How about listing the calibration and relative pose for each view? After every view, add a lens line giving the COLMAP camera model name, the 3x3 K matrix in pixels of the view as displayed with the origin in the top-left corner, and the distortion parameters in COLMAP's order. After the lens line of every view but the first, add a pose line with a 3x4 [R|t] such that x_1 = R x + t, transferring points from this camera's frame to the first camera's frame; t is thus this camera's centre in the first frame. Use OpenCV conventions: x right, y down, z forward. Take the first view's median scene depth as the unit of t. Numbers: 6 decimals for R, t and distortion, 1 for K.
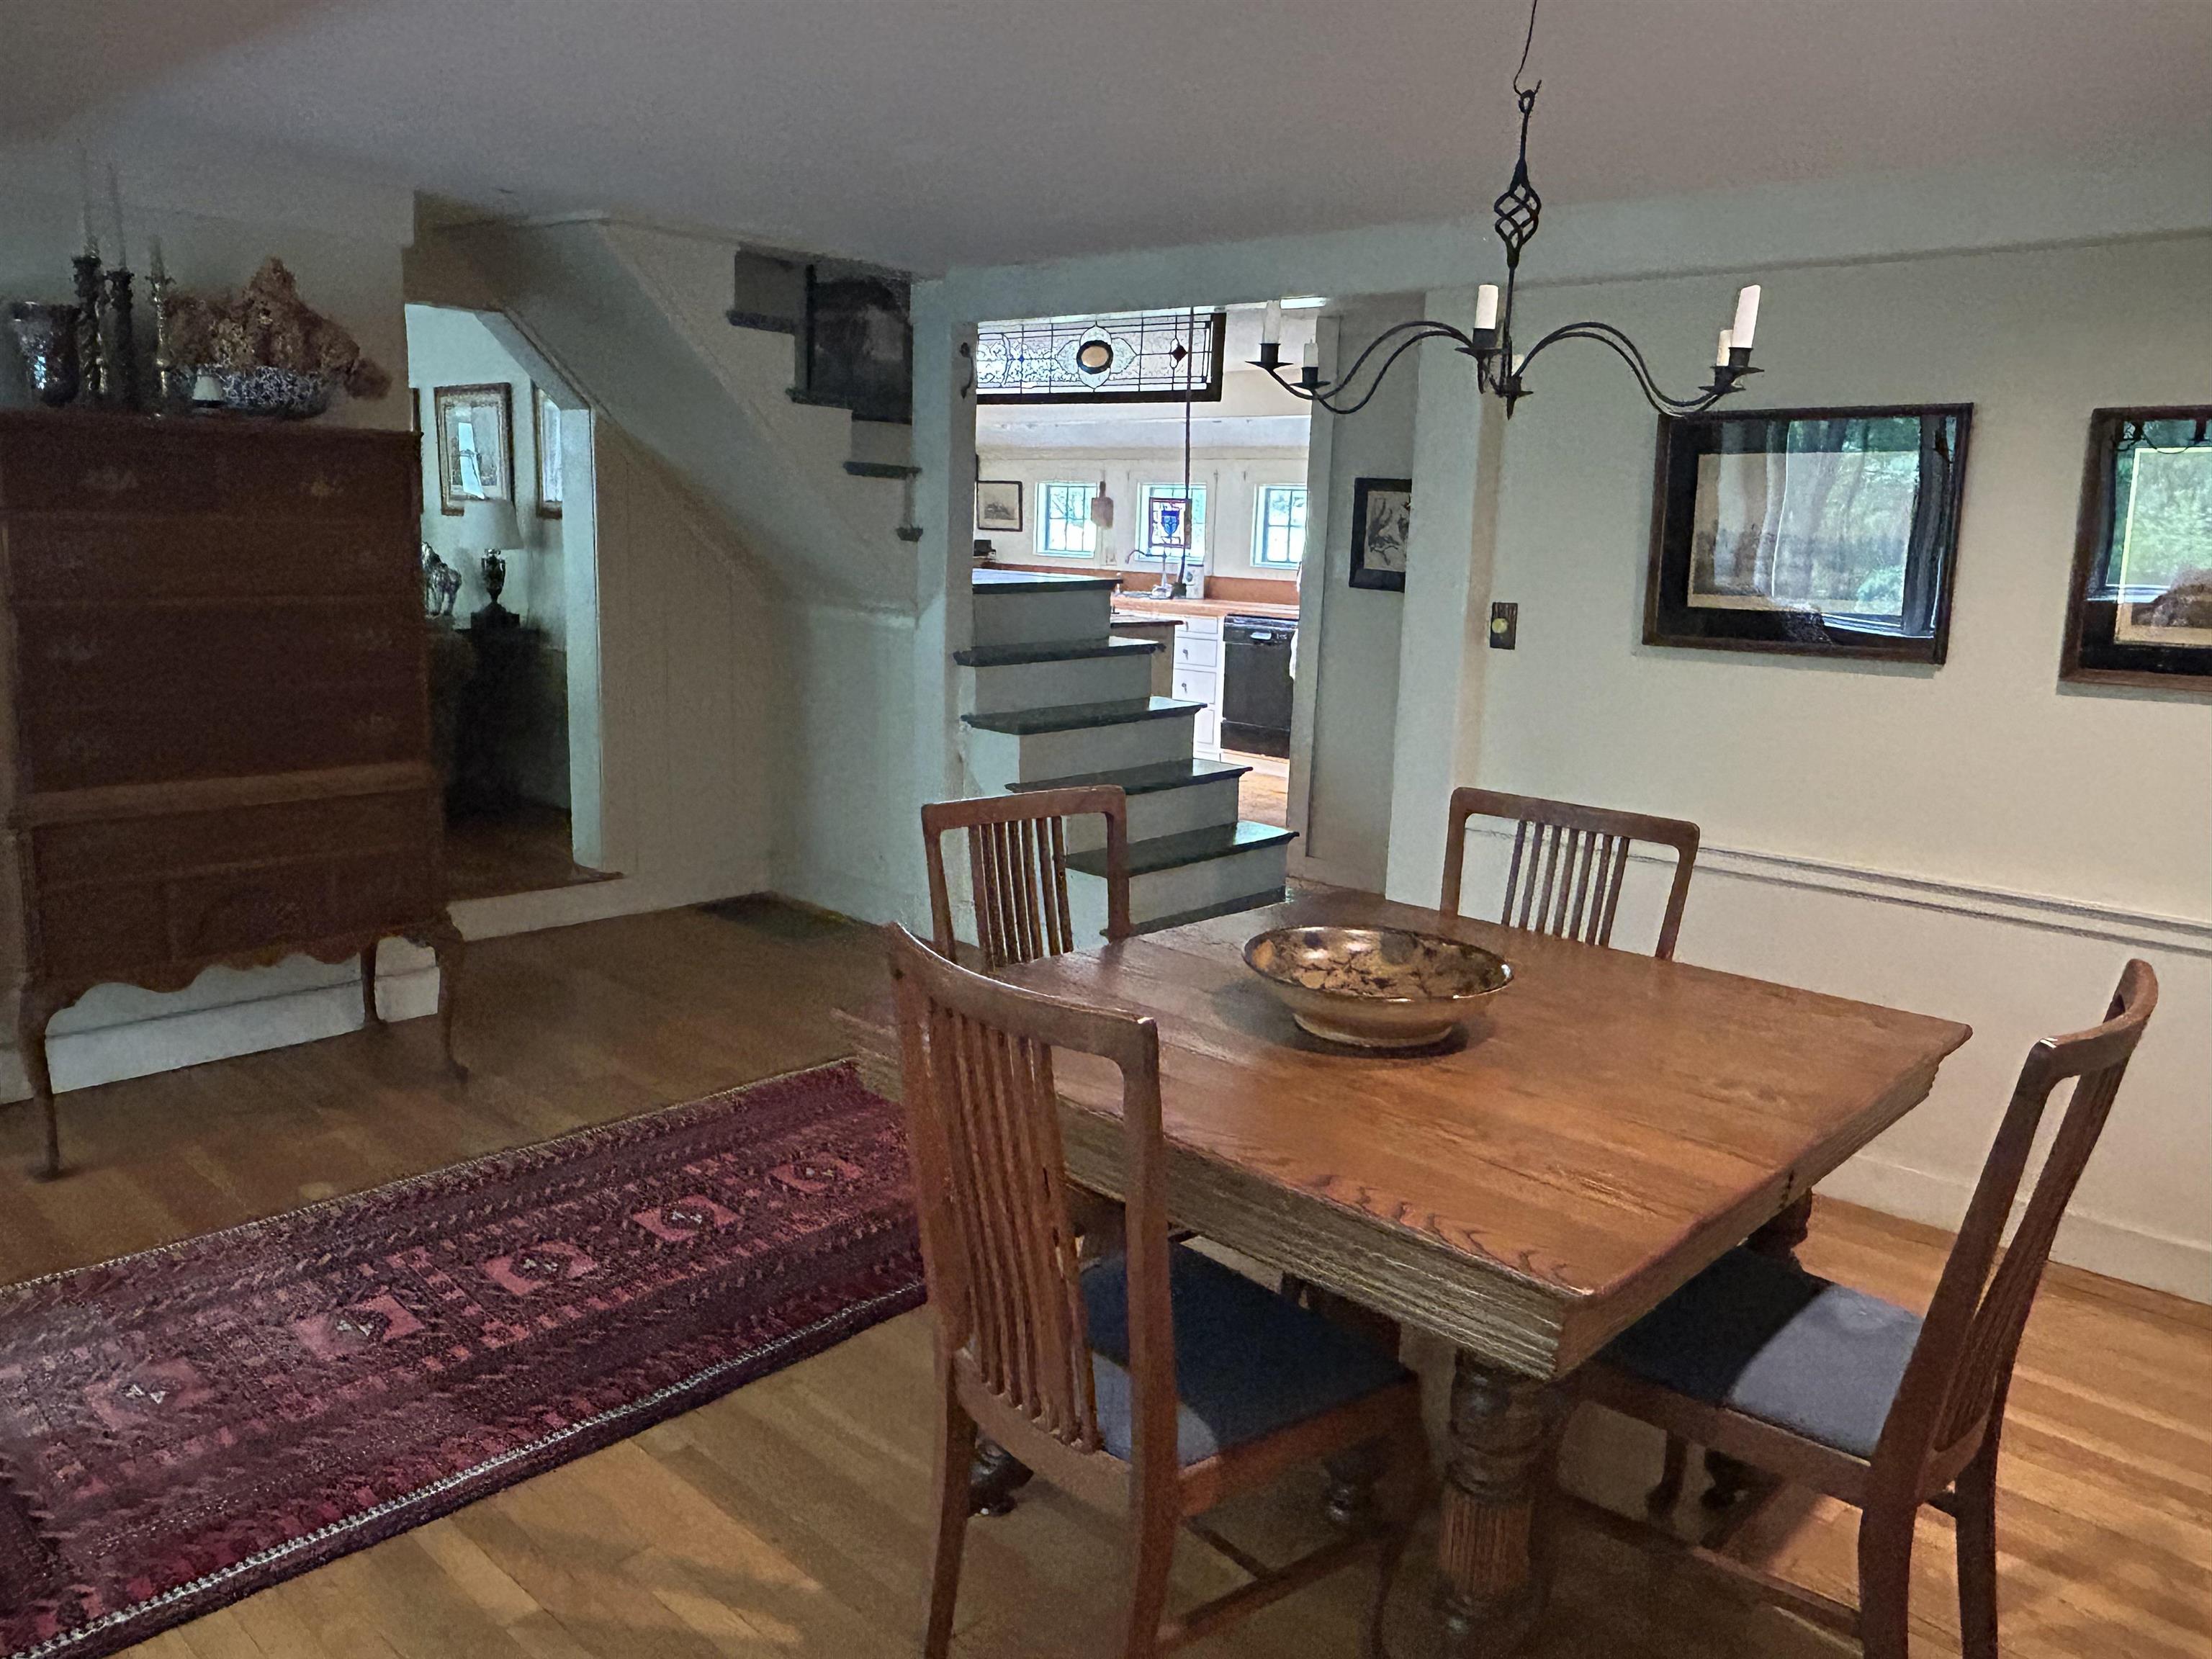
lens RADIAL K [[1595.1, 0, 1104.7], [0, 1595.1, 827.9], [0, 0, 1]] dist [0.008148, 0.002309]
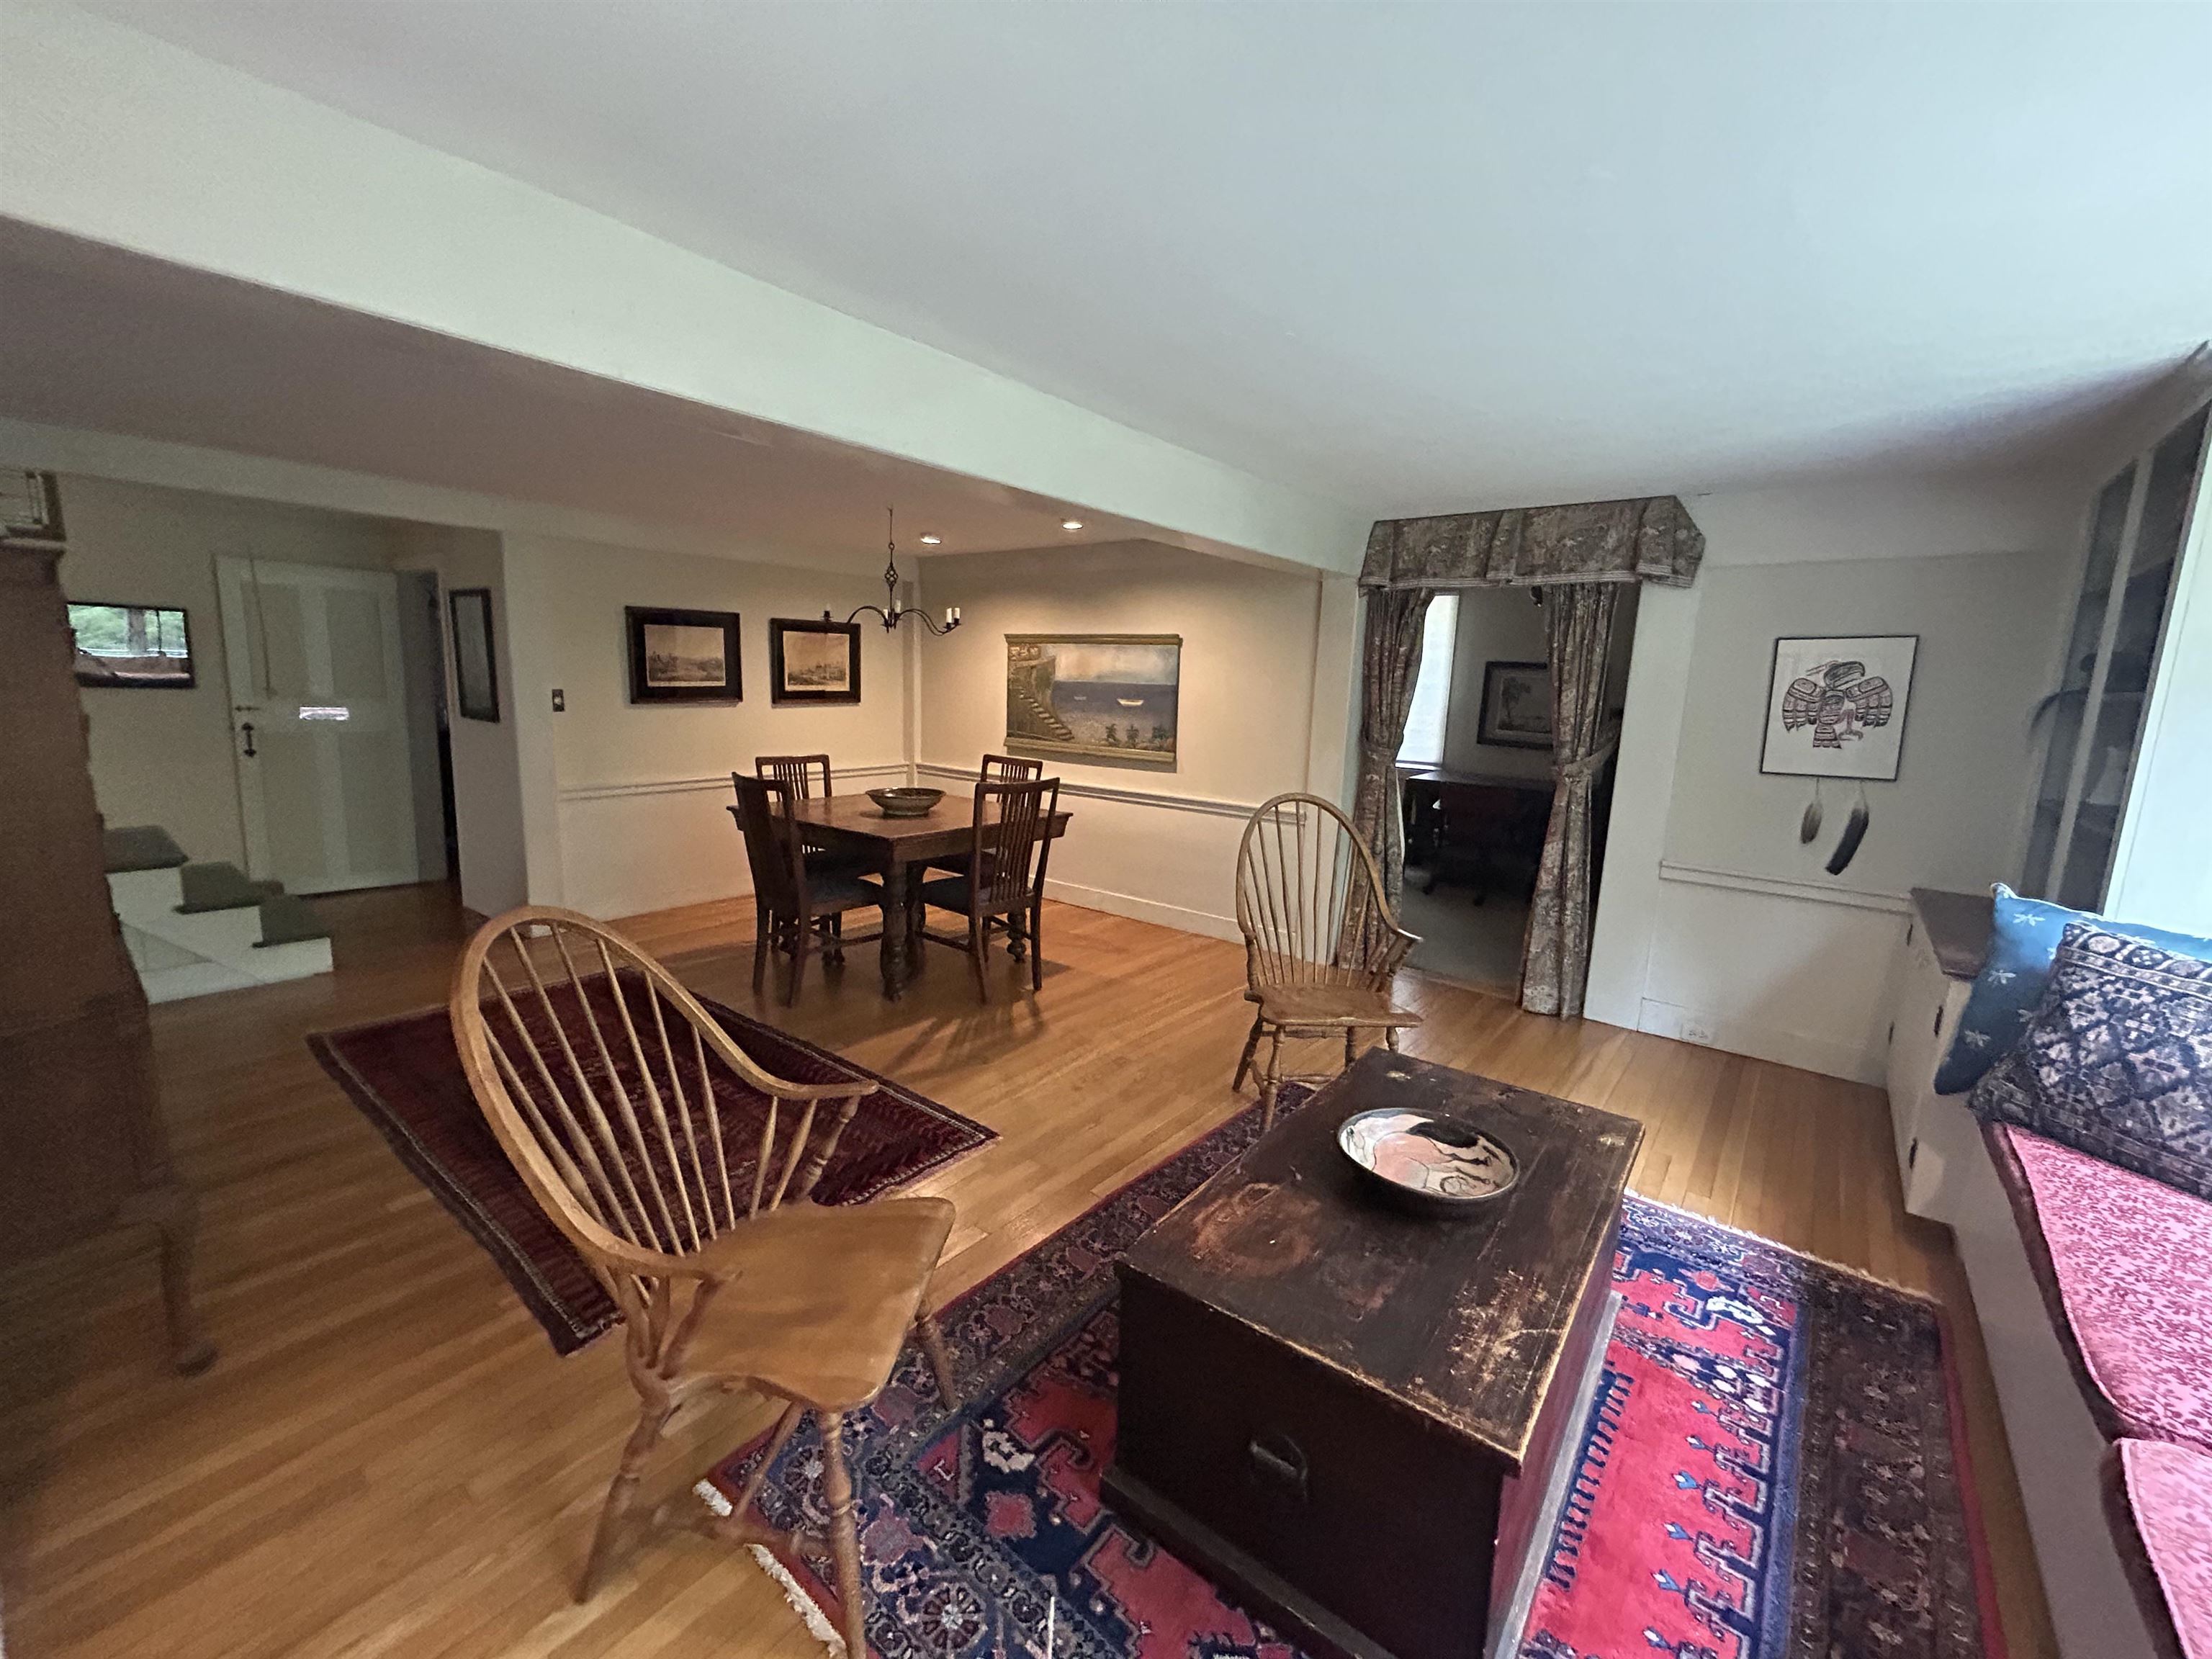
lens RADIAL K [[898.6, 0, 1103.3], [0, 898.6, 825.4], [0, 0, 1]] dist [0.003054, -0.000167]
pose [[-0.070918, -0.197637, 0.977707, -1.171523], [0.156584, 0.965817, 0.206591, -0.120112], [-0.985115, 0.167744, -0.037547, 0.445654]]
